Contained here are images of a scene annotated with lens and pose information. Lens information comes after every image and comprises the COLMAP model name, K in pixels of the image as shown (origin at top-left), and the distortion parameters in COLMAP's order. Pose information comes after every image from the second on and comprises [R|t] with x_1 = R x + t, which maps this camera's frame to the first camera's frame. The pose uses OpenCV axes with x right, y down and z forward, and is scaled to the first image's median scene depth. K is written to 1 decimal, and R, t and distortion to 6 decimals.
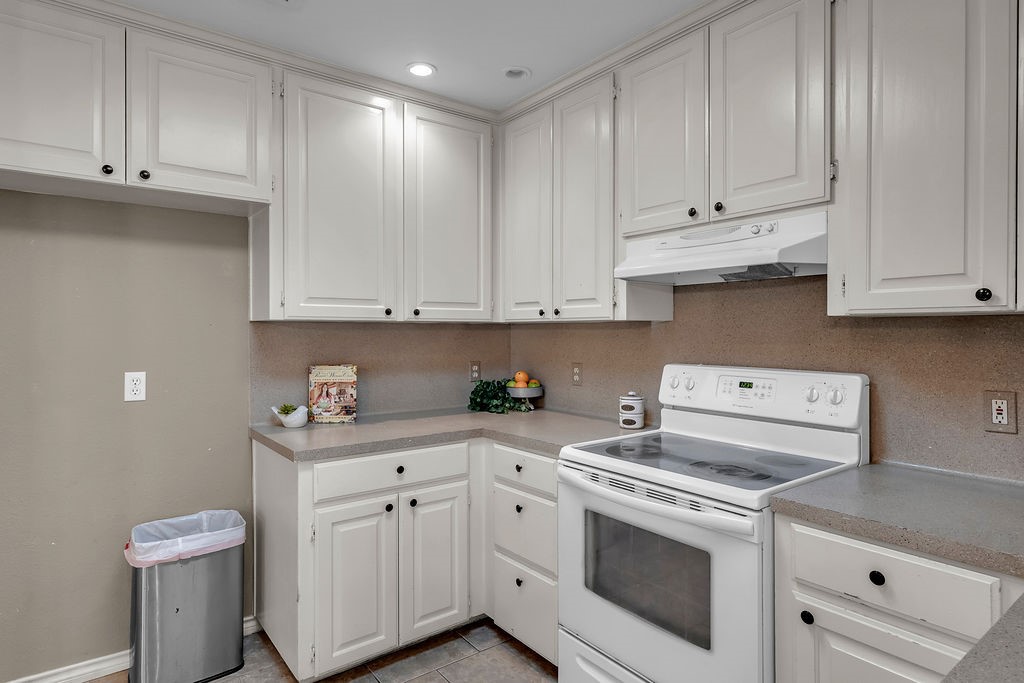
lens RADIAL K [[571.2, 0, 518.9], [0, 571.2, 332.6], [0, 0, 1]] dist [0.022617, -0.002456]
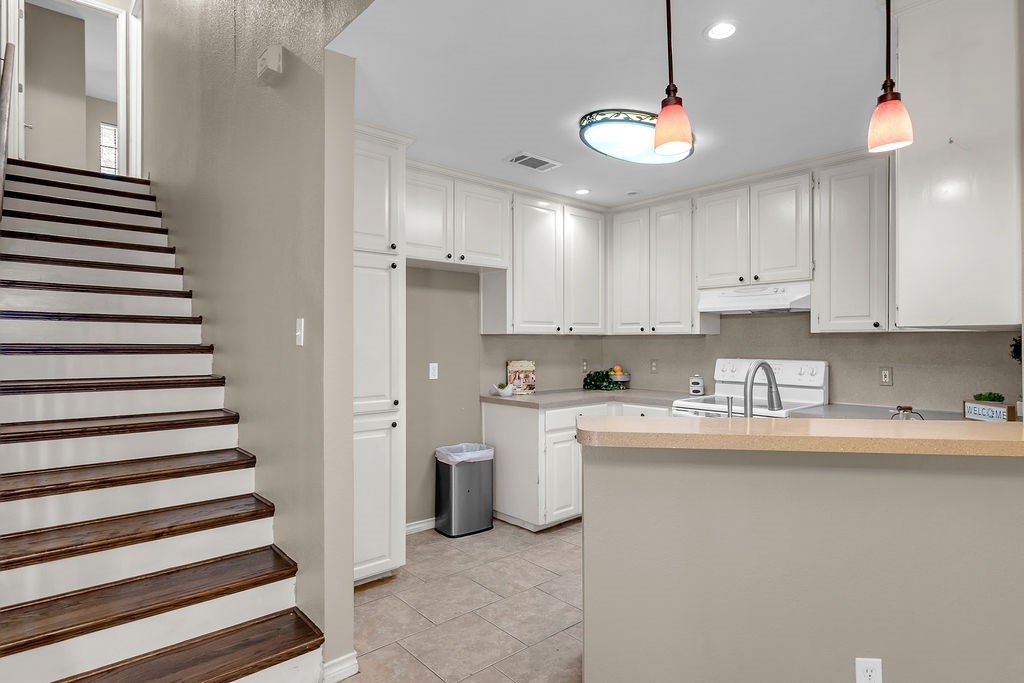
lens RADIAL K [[571.2, 0, 523.1], [0, 571.2, 341.6], [0, 0, 1]] dist [0.022617, -0.002456]
pose [[0.996118, -0.001042, 0.088016, -0.582479], [0.001106, 0.999999, -0.000680, 0.003280], [-0.088016, 0.000774, 0.996119, -0.839526]]
